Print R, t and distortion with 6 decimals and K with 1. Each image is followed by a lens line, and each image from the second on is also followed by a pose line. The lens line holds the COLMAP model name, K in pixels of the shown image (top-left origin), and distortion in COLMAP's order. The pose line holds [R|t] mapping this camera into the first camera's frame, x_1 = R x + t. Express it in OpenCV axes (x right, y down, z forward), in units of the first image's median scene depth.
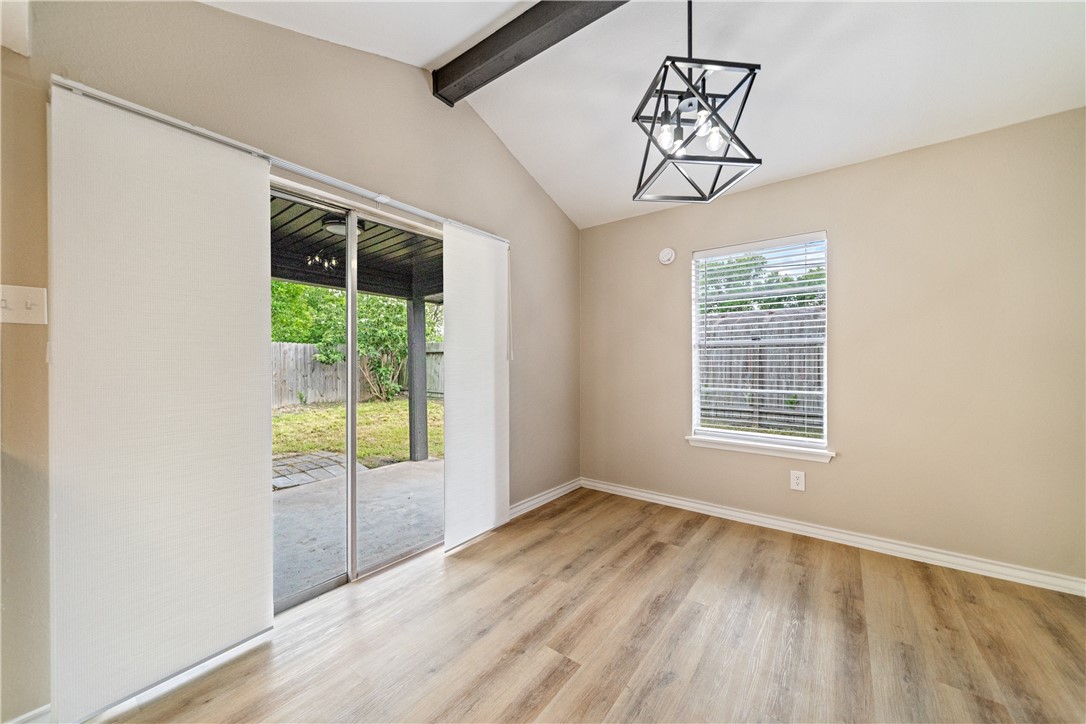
lens RADIAL K [[390.5, 0, 543.0], [0, 390.5, 362.0], [0, 0, 1]] dist [-0.001285, -0.000278]
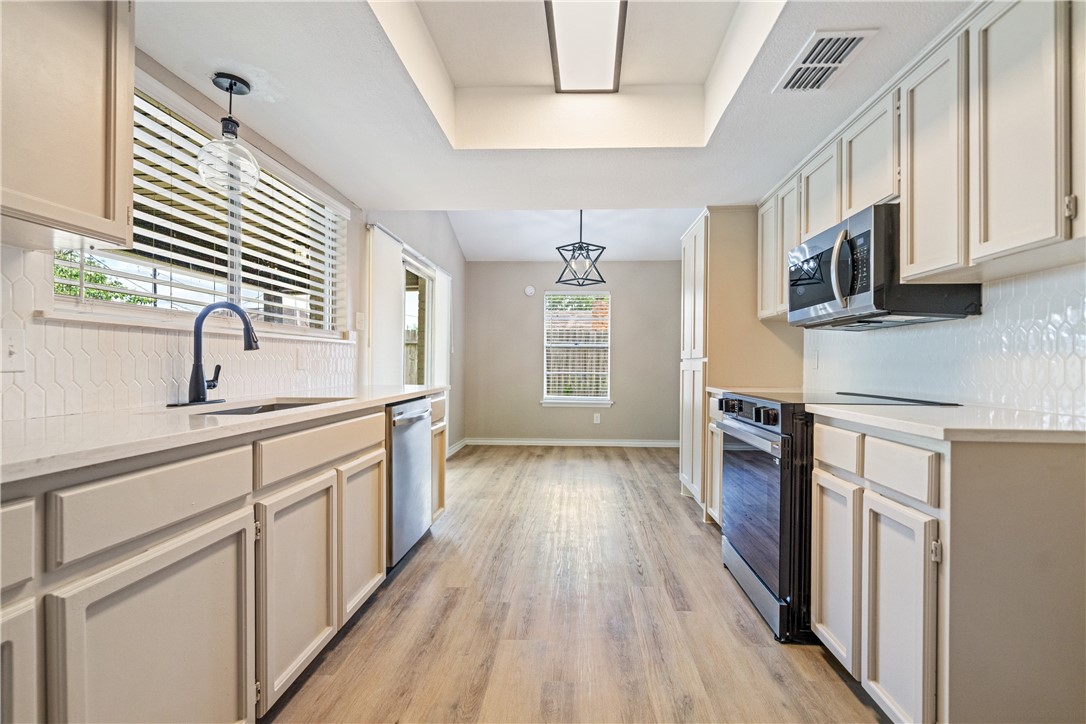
lens RADIAL K [[487.9, 0, 543.0], [0, 487.9, 362.0], [0, 0, 1]] dist [0.000364, 0.000008]
pose [[0.837155, 0.008937, 0.546892, -0.916513], [-0.007172, 0.999960, -0.005363, 0.042101], [-0.546918, 0.000568, 0.837186, -0.893677]]
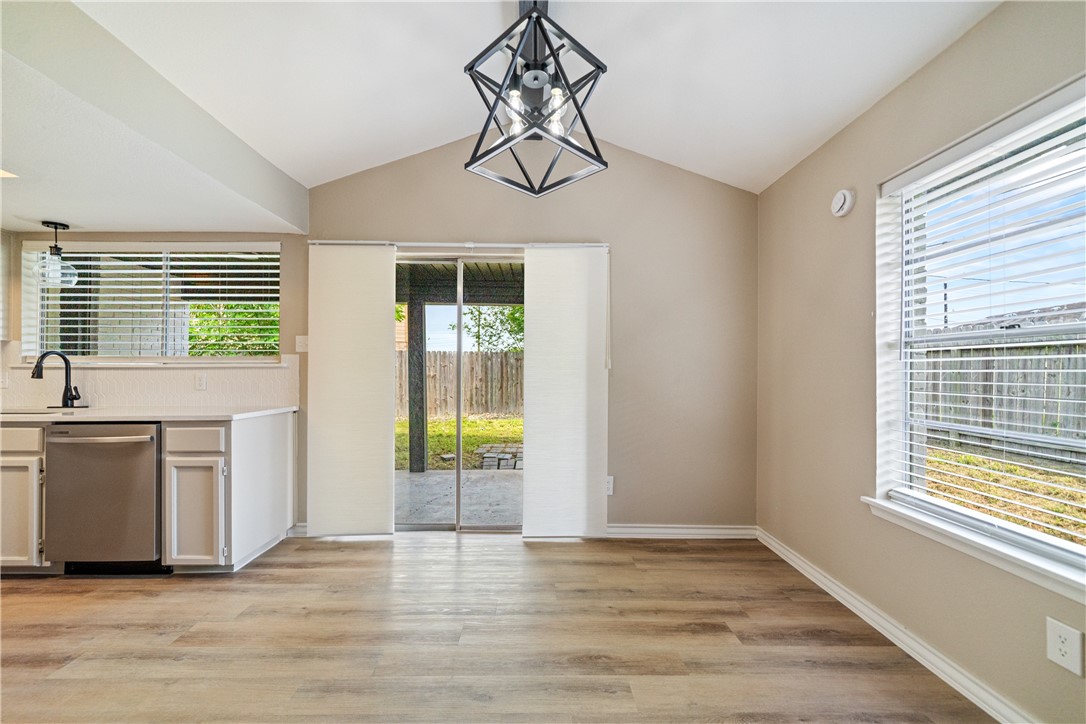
lens RADIAL K [[419.3, 0, 538.3], [0, 419.3, 367.9], [0, 0, 1]] dist [-0.001348, 0.000116]
pose [[0.621743, 0.001978, -0.783219, 0.675492], [-0.005474, 0.999983, -0.001820, -0.004658], [0.783202, 0.005419, 0.621743, 0.252110]]
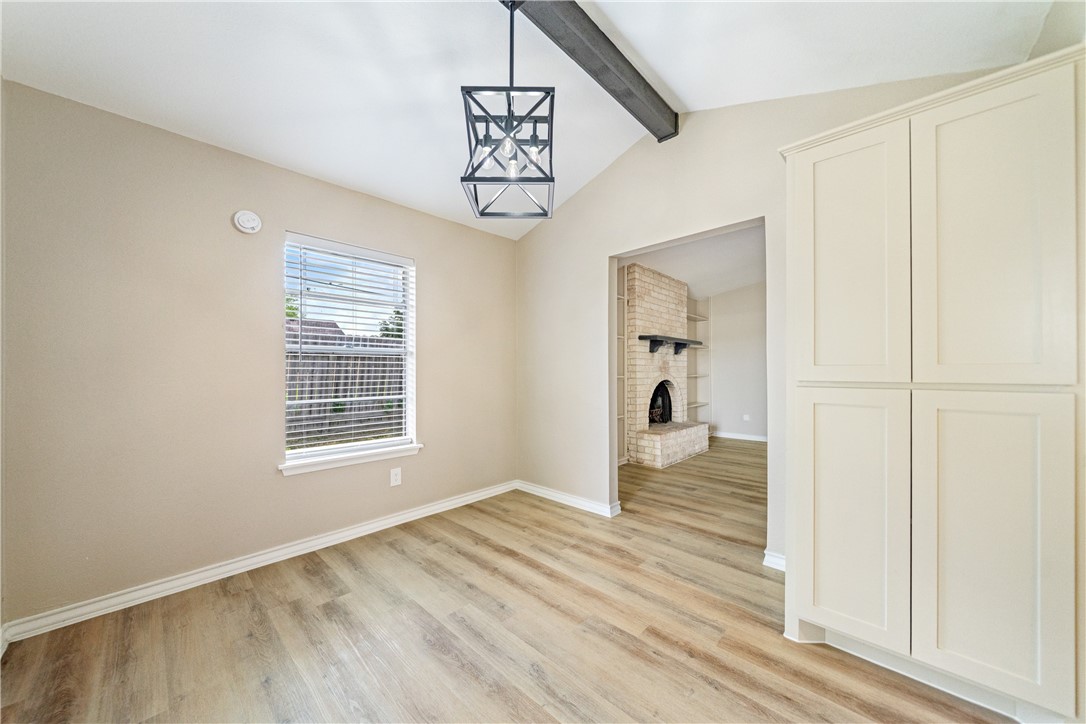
lens RADIAL K [[382.5, 0, 538.1], [0, 382.5, 369.5], [0, 0, 1]] dist [-0.001048, -0.000088]
pose [[0.122876, 0.004129, 0.992413, -0.389535], [0.001756, 0.999989, -0.004378, 0.004616], [-0.992420, 0.002280, 0.122868, 0.482417]]
